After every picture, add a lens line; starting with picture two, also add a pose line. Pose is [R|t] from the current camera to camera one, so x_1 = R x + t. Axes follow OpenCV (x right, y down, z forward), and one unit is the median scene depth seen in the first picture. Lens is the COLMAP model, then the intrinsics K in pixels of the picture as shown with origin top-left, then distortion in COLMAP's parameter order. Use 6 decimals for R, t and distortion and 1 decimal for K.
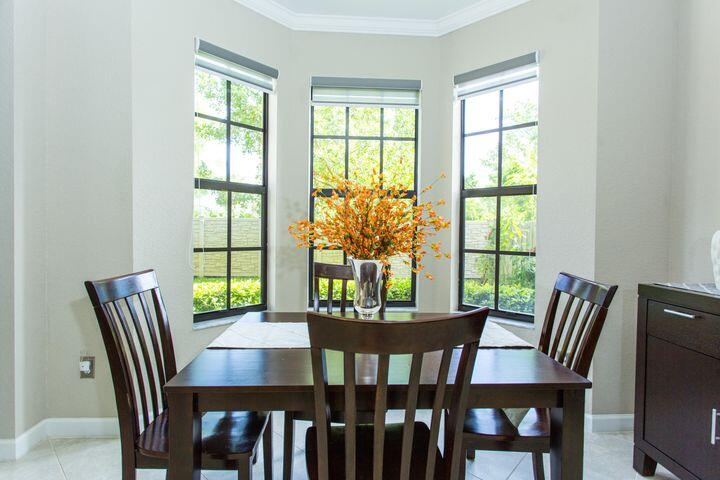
lens RADIAL K [[371.8, 0, 360.1], [0, 371.8, 237.0], [0, 0, 1]] dist [-0.002282, 0.000352]
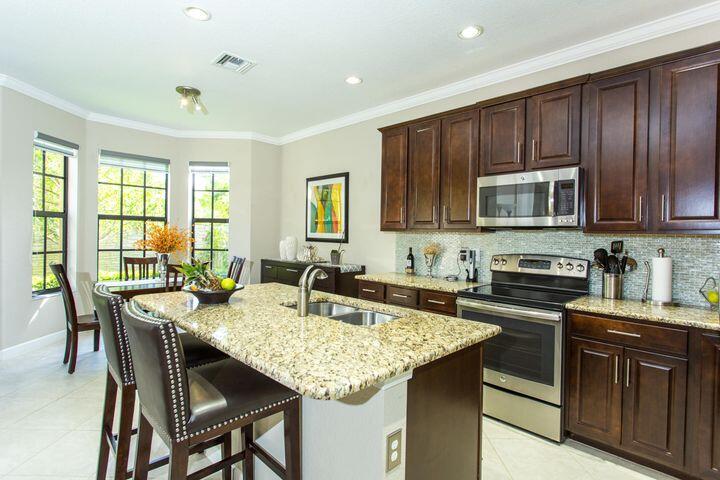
lens RADIAL K [[371.8, 0, 360.1], [0, 371.8, 237.1], [0, 0, 1]] dist [-0.002282, 0.000352]
pose [[0.744281, -0.005572, 0.667844, -0.380068], [0.002864, 0.999983, 0.005152, -0.036422], [-0.667861, -0.001922, 0.744284, -1.050518]]
